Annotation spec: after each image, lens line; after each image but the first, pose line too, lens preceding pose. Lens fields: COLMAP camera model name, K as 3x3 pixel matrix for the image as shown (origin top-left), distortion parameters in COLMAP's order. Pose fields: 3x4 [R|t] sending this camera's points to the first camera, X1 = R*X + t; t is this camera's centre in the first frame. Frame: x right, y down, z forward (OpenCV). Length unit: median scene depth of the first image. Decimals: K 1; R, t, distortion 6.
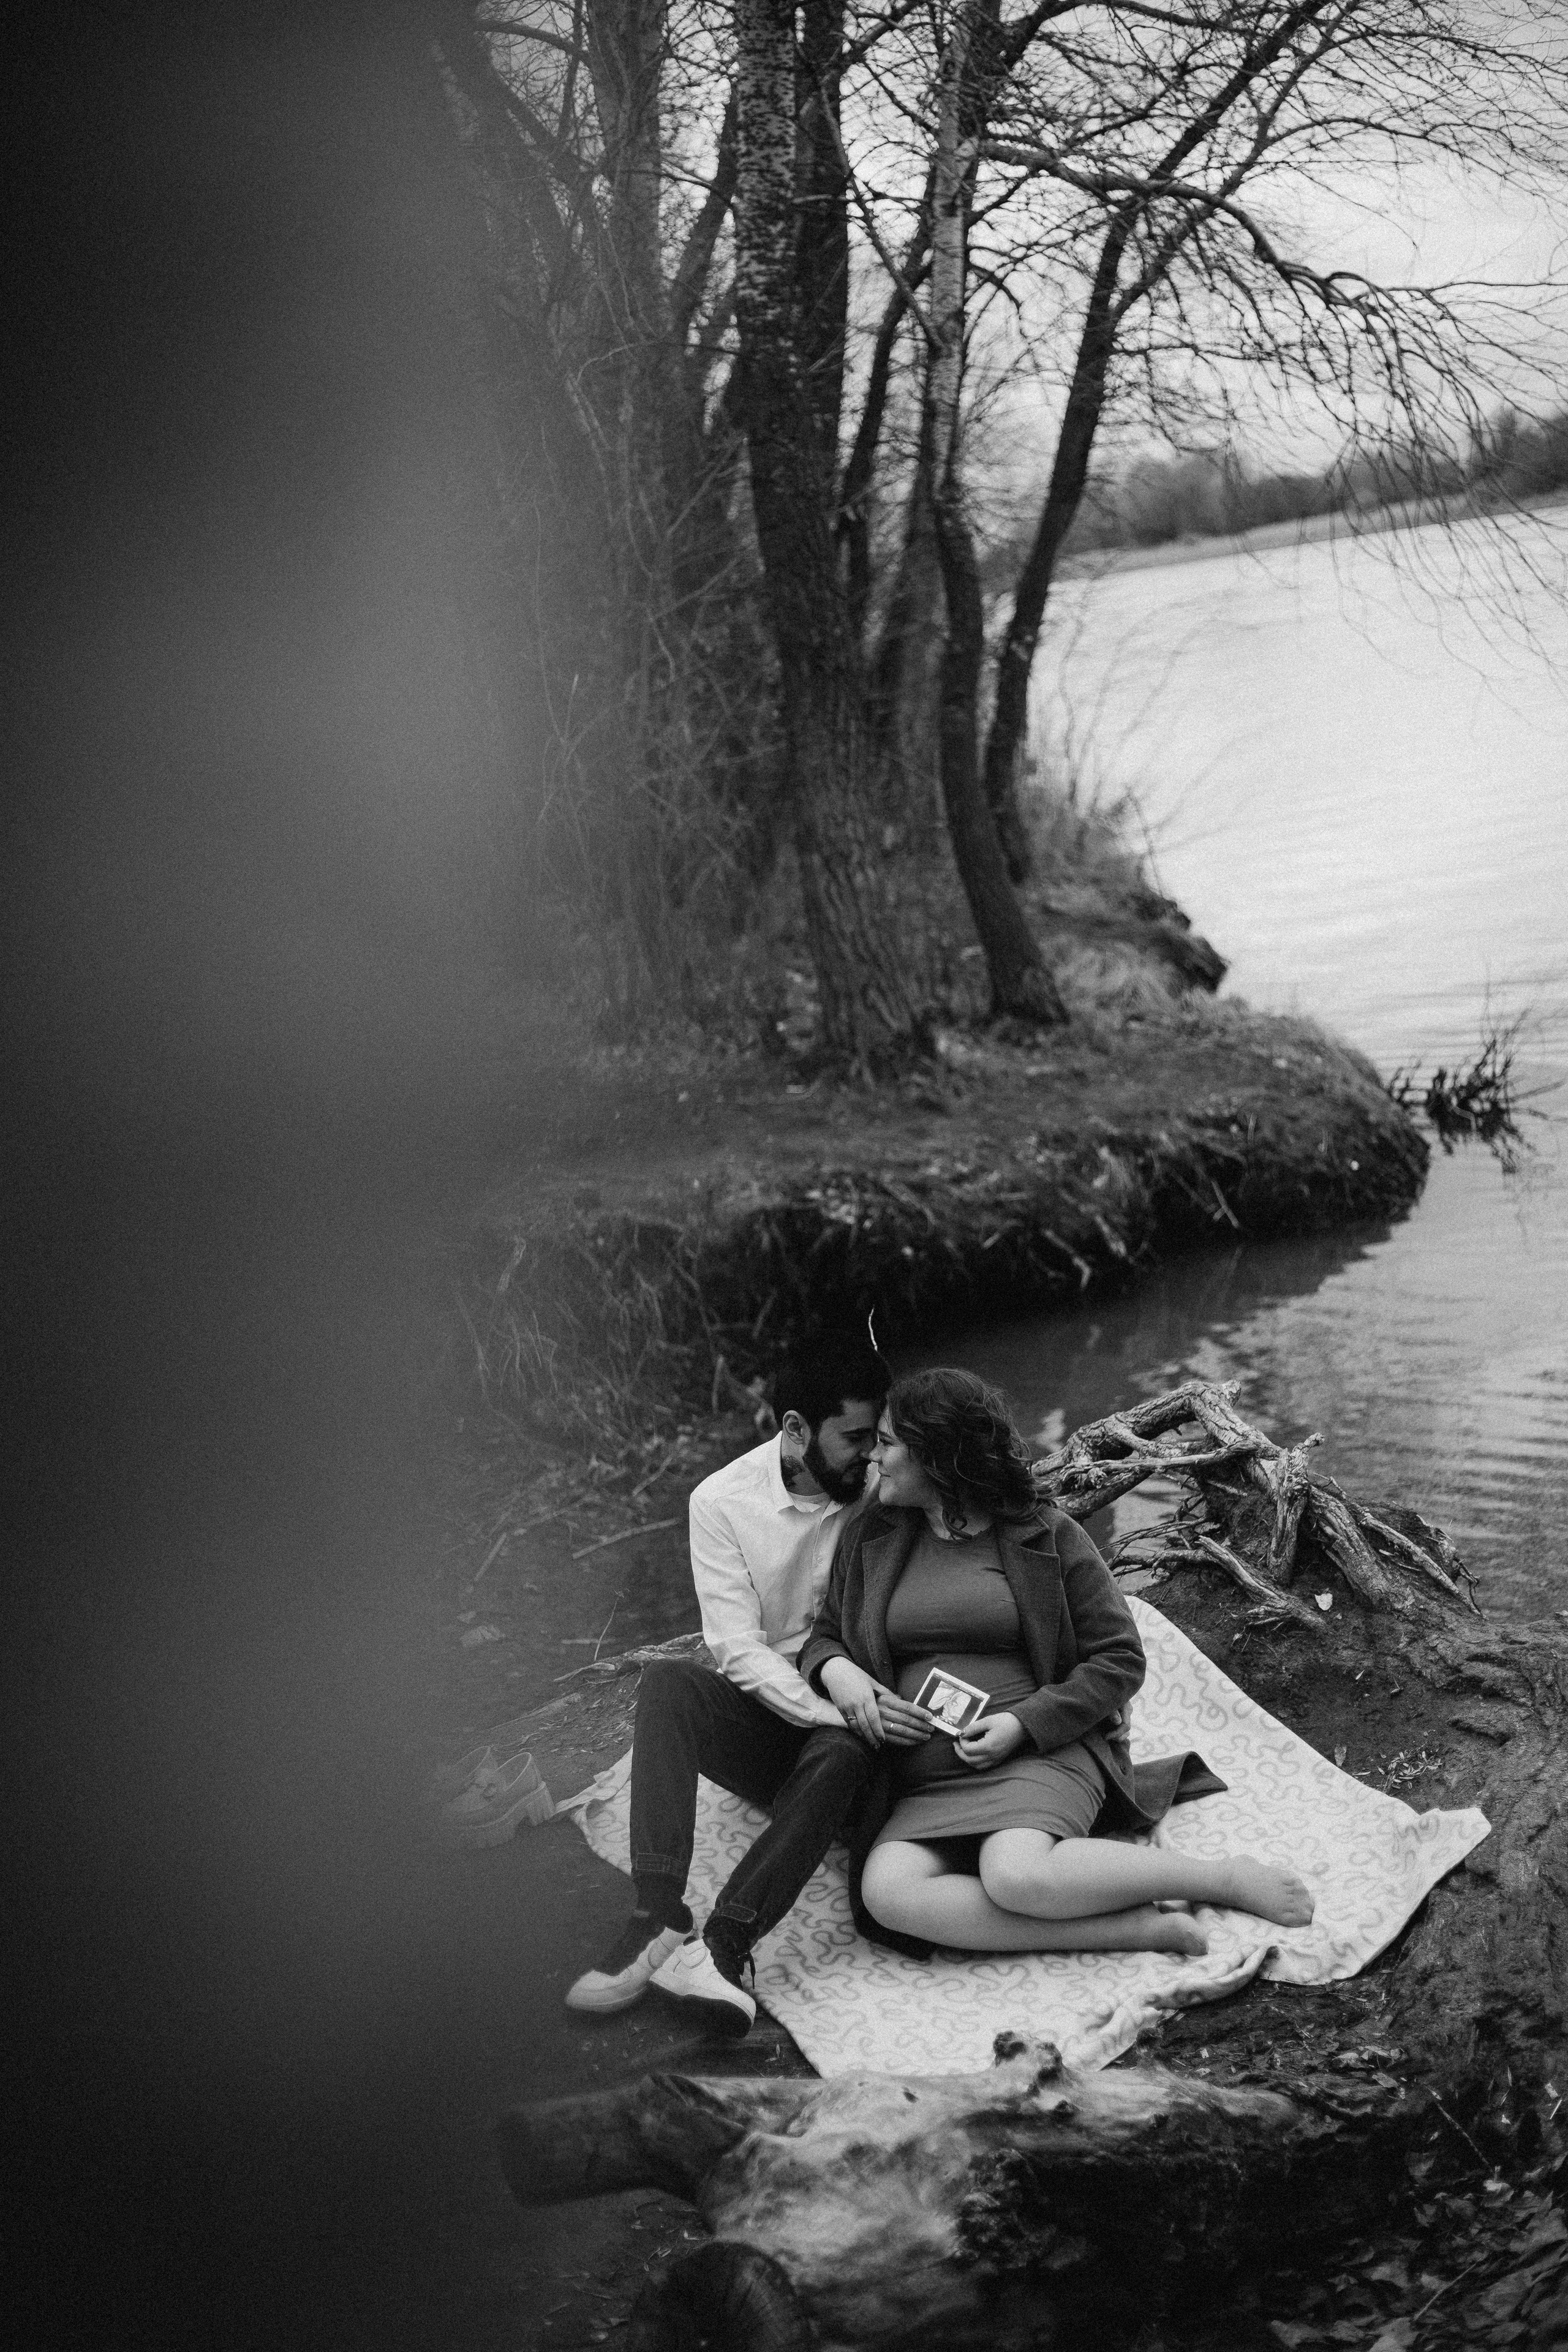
lens RADIAL K [[3411.4, 0, 784.0], [0, 3411.4, 1176.0], [0, 0, 1]] dist [-0.089909, -0.108500]
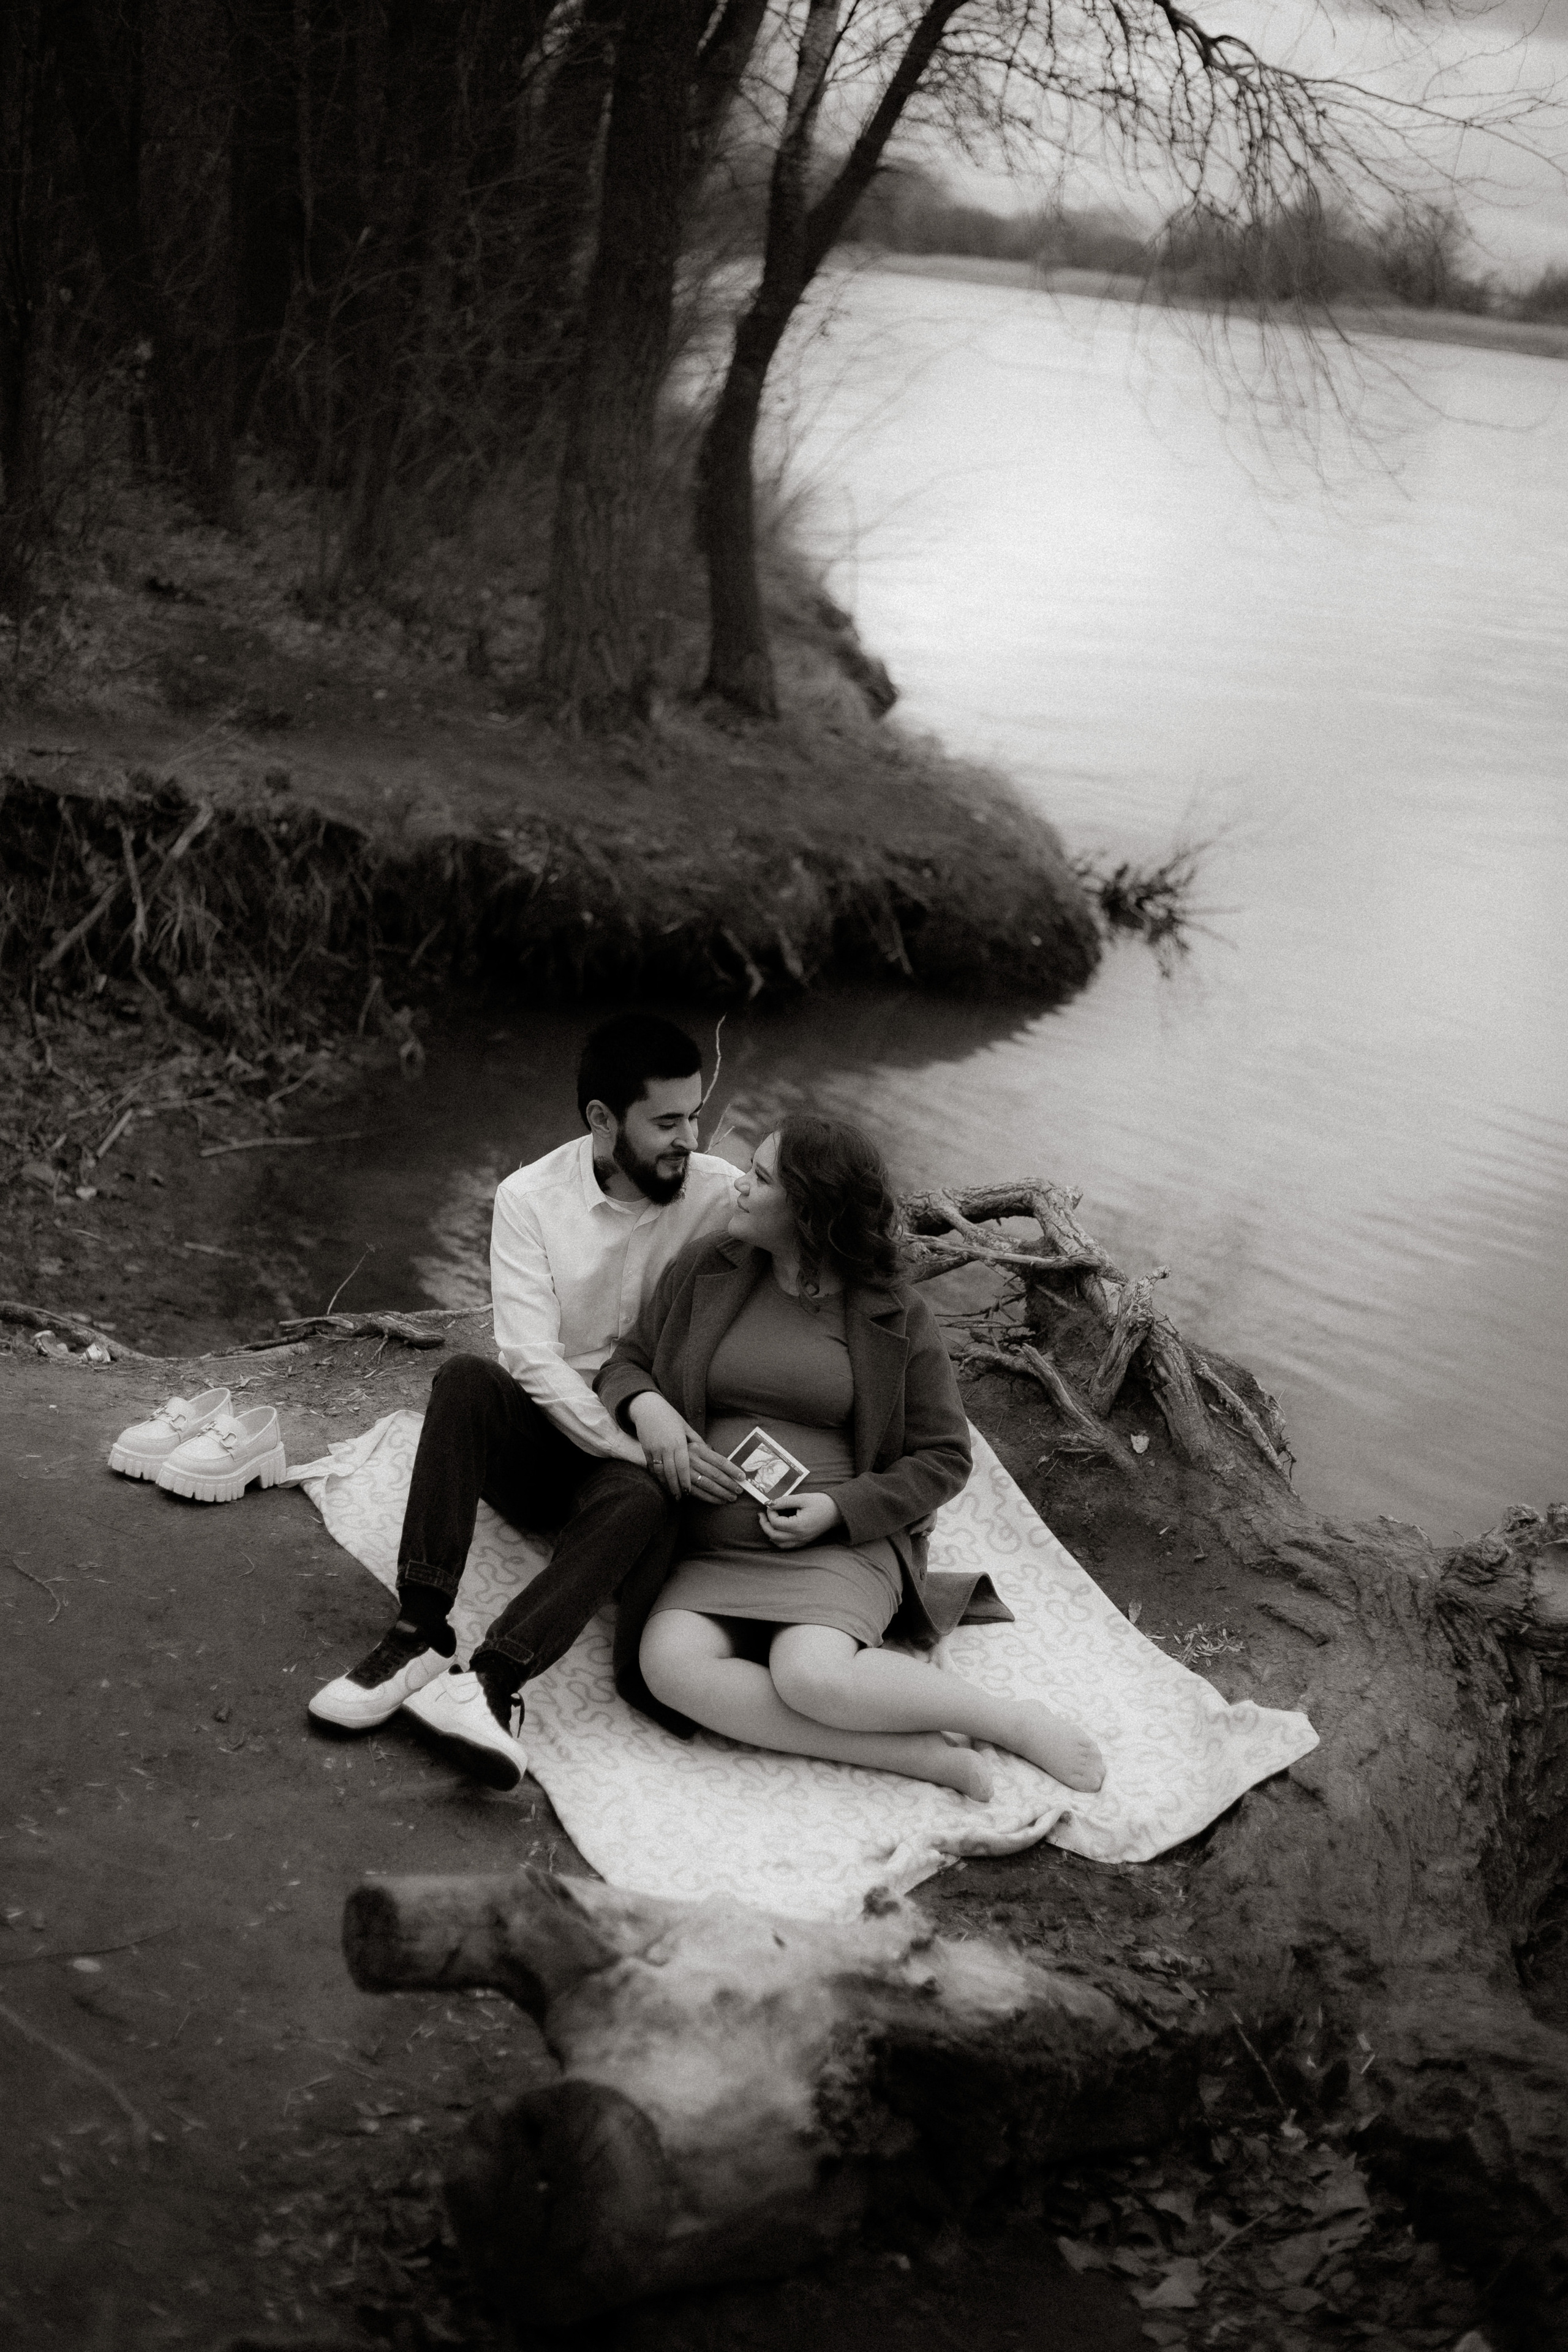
lens RADIAL K [[3411.4, 0, 784.0], [0, 3411.4, 1176.0], [0, 0, 1]] dist [-0.089909, -0.108500]
pose [[0.957983, 0.236156, 0.162785, -0.111819], [-0.251517, 0.964457, 0.081006, 0.002284], [-0.137869, -0.118546, 0.983331, 0.100486]]
